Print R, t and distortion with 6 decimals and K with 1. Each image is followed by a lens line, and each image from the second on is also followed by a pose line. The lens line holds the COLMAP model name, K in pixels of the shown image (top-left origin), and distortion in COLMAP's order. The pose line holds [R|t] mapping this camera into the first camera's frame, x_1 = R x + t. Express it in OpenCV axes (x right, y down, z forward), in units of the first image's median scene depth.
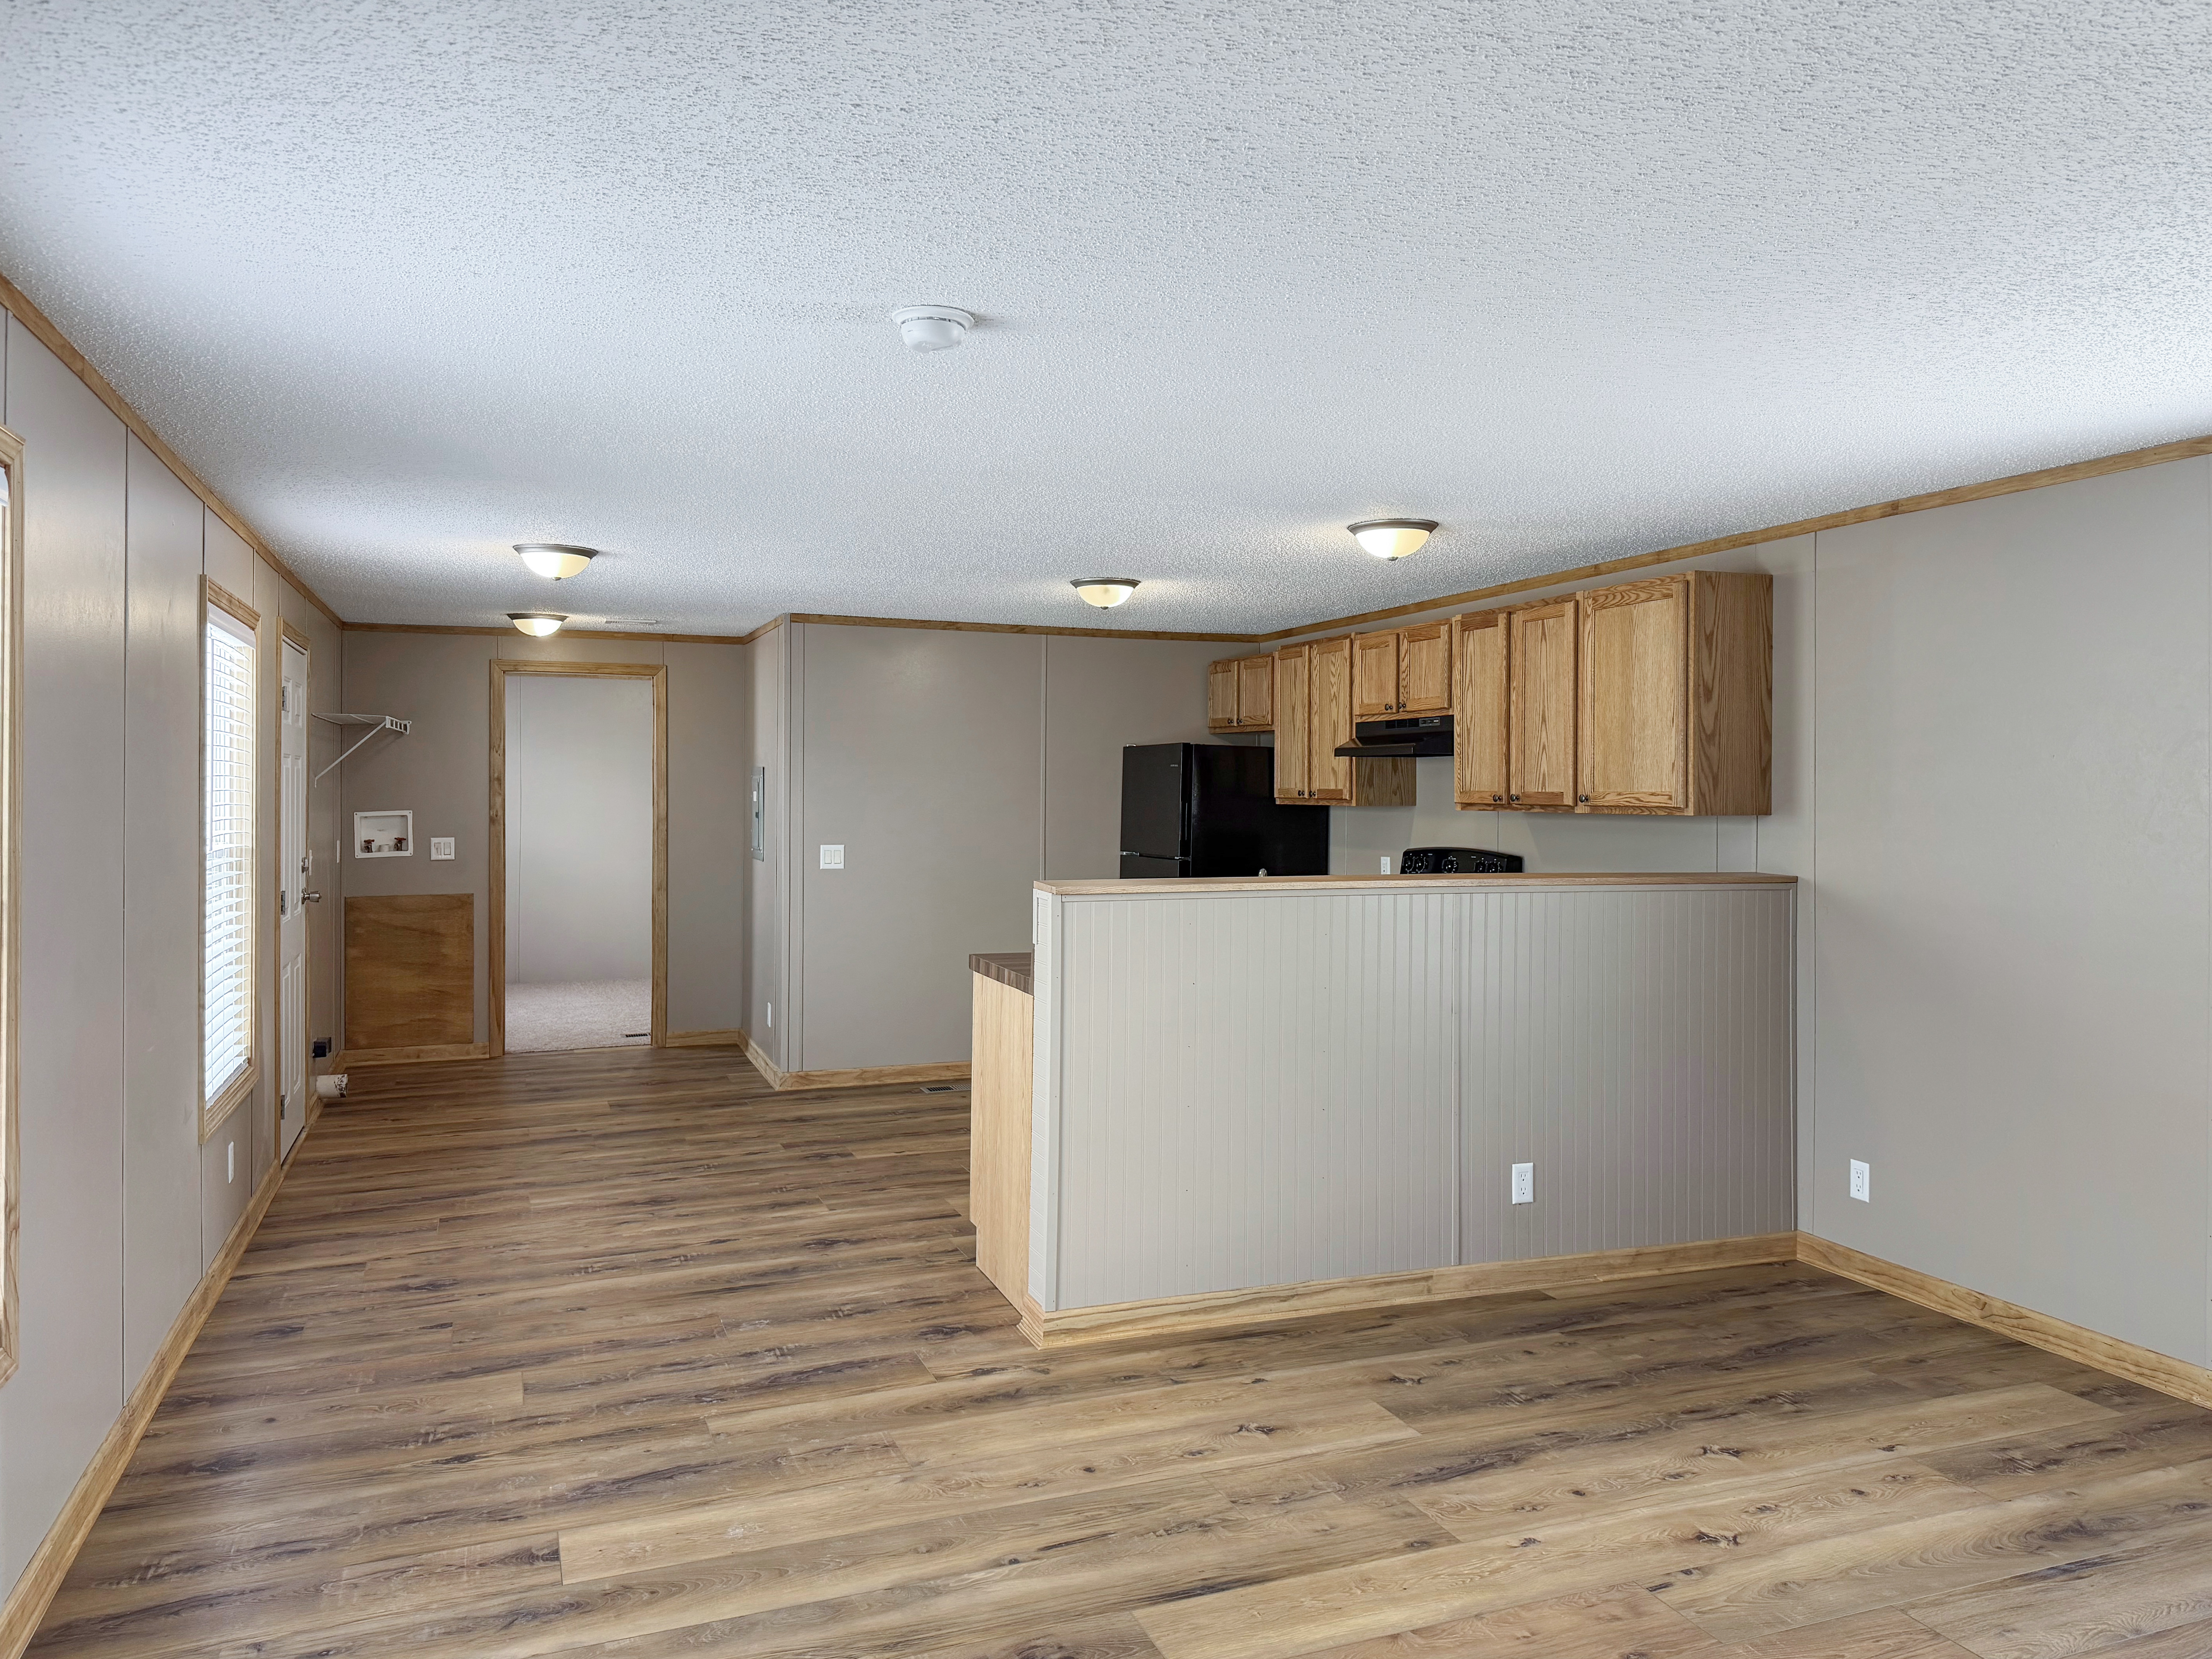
lens RADIAL K [[1597.2, 0, 1091.3], [0, 1597.2, 813.1], [0, 0, 1]] dist [0.060105, -0.065846]
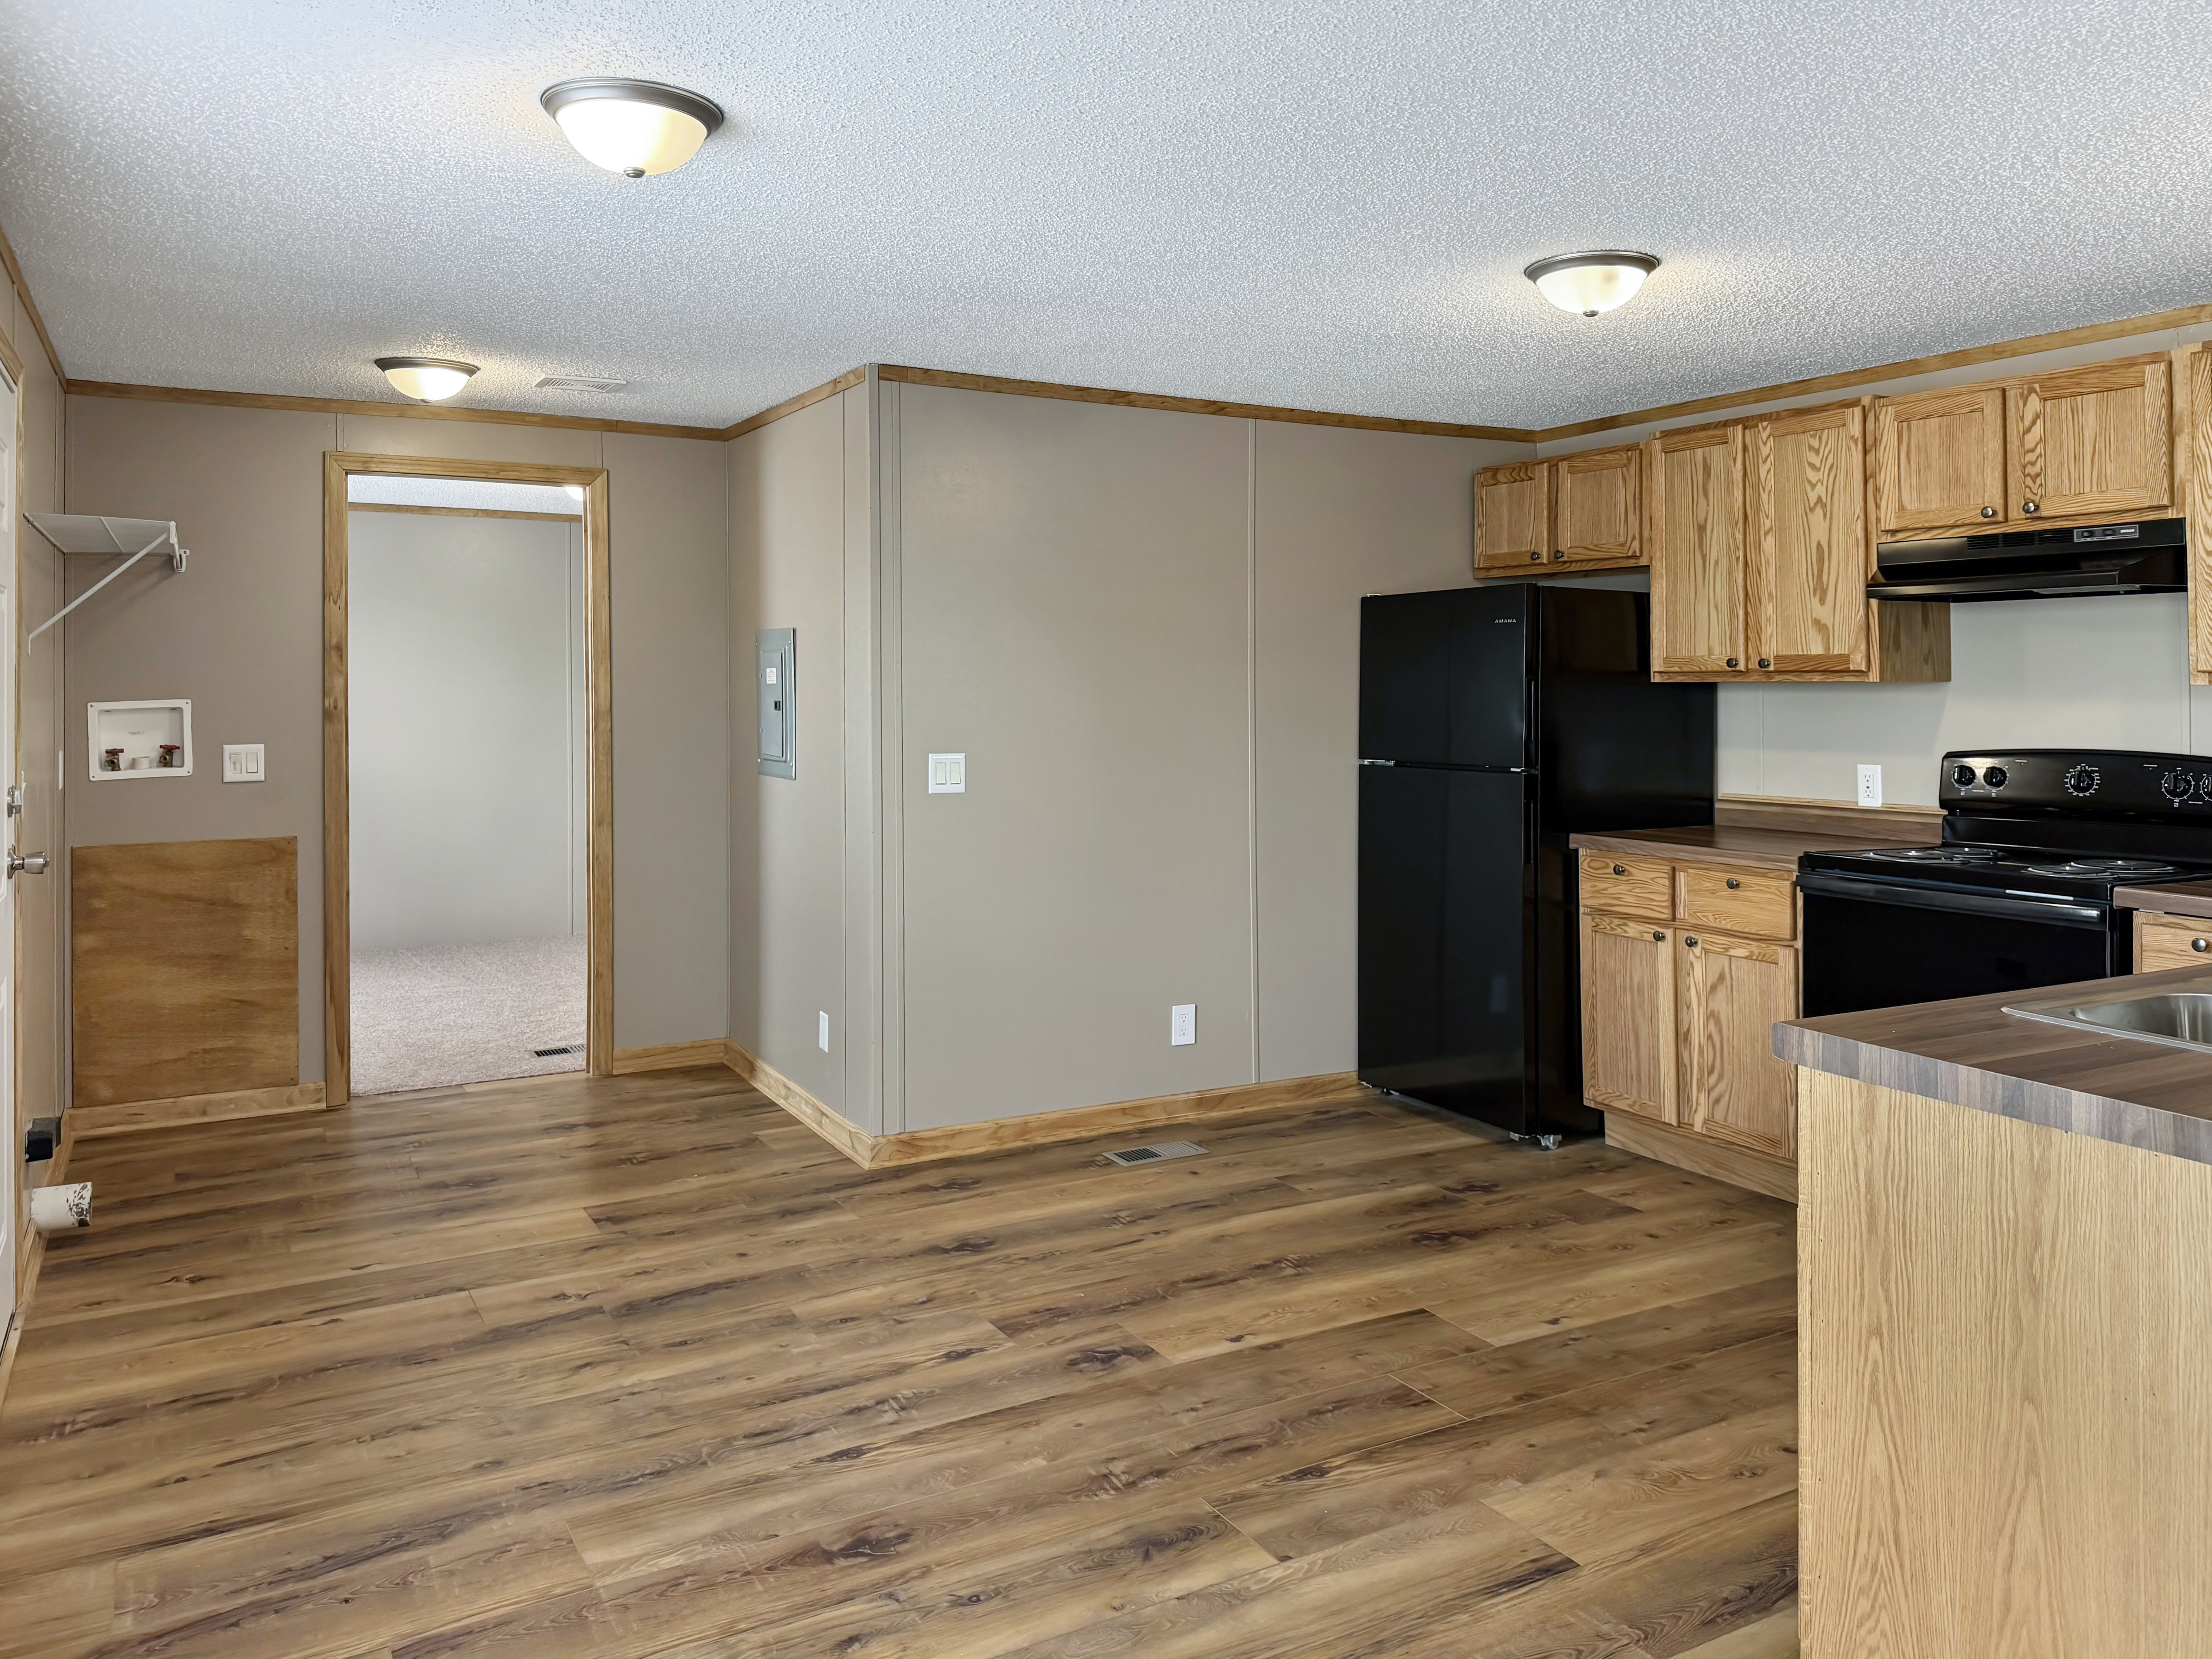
lens RADIAL K [[1597.2, 0, 1041.4], [0, 1597.2, 703.8], [0, 0, 1]] dist [0.060105, -0.065846]
pose [[0.990396, -0.004145, 0.138197, -0.210066], [0.004682, 0.999983, -0.003563, 0.003990], [-0.138180, 0.004176, 0.990398, 0.398241]]
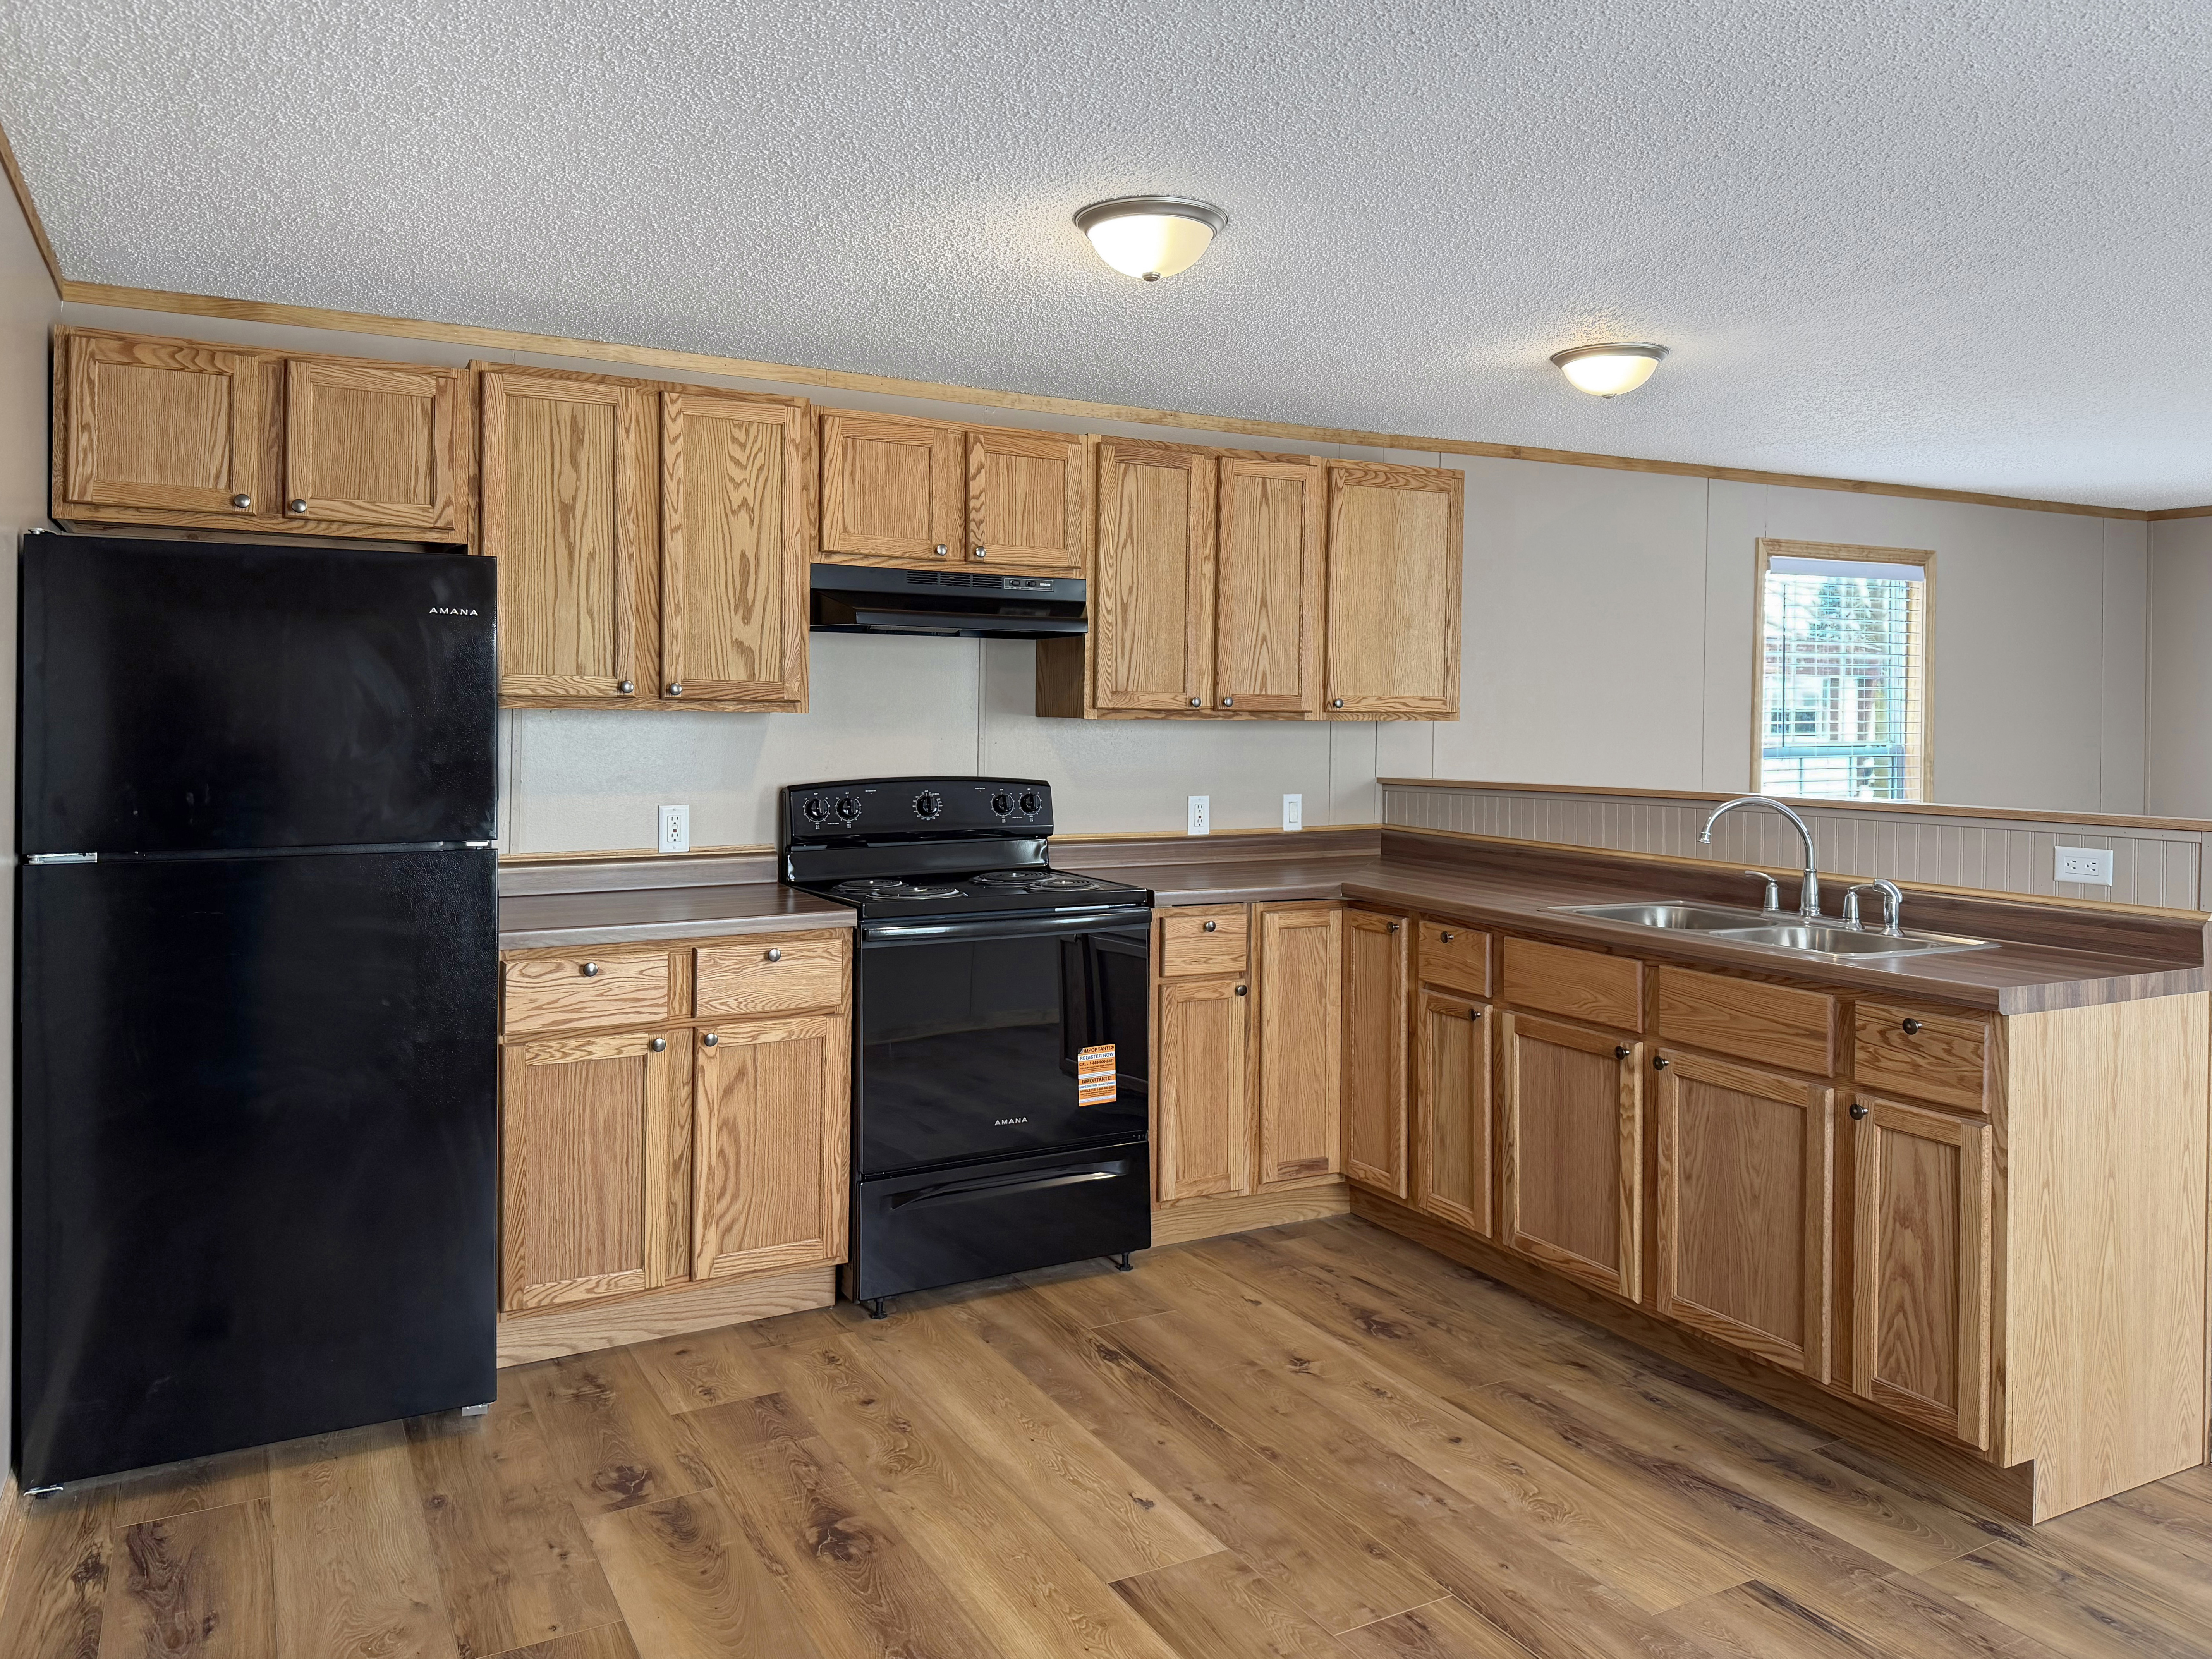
lens RADIAL K [[1597.2, 0, 1164.7], [0, 1597.2, 724.0], [0, 0, 1]] dist [0.060105, -0.065846]
pose [[-0.162936, -0.009283, 0.986593, -0.367870], [0.004840, 0.999936, 0.010208, -0.005155], [-0.986625, 0.006438, -0.162881, 0.879351]]
